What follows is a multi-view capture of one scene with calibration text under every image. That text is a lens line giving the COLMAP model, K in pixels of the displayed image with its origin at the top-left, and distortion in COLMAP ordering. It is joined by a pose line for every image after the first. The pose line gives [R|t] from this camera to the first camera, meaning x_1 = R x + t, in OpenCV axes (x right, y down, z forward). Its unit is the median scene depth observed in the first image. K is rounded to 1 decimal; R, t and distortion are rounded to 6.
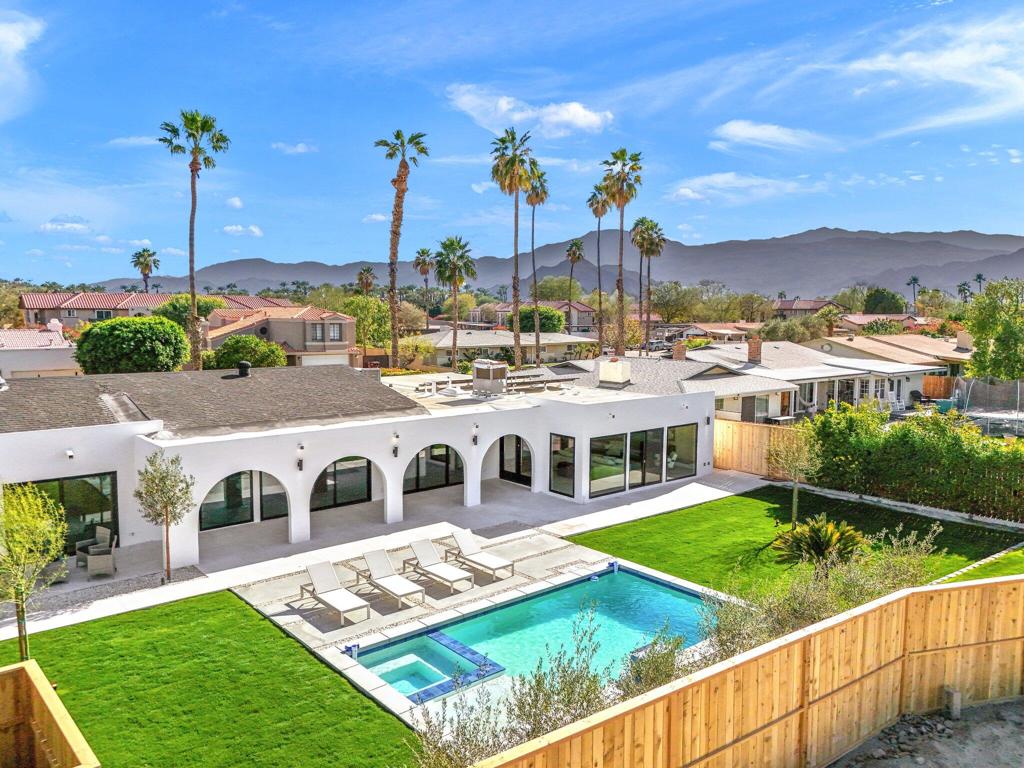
lens RADIAL K [[748.5, 0, 512.0], [0, 748.5, 384.0], [0, 0, 1]] dist [0.061012, -0.009555]
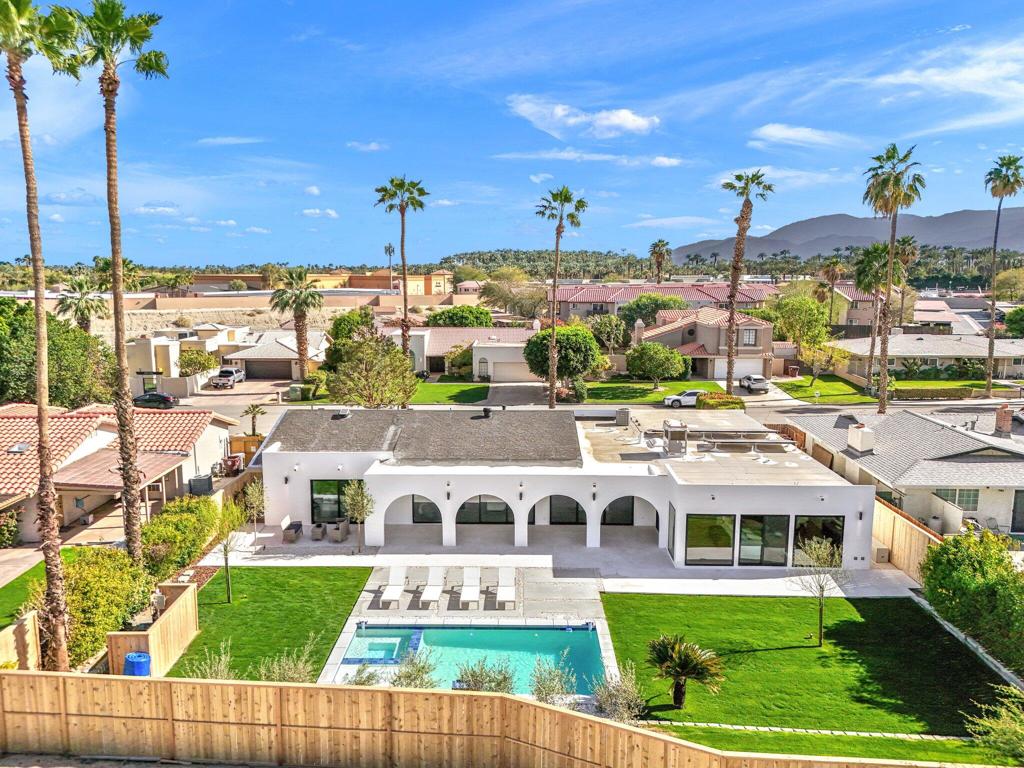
lens RADIAL K [[748.5, 0, 512.0], [0, 748.5, 384.0], [0, 0, 1]] dist [0.061012, -0.009555]
pose [[0.757137, 0.094169, -0.646433, 0.716263], [-0.061819, 0.995443, 0.072605, -0.218370], [0.650324, -0.015010, 0.759508, -0.047508]]
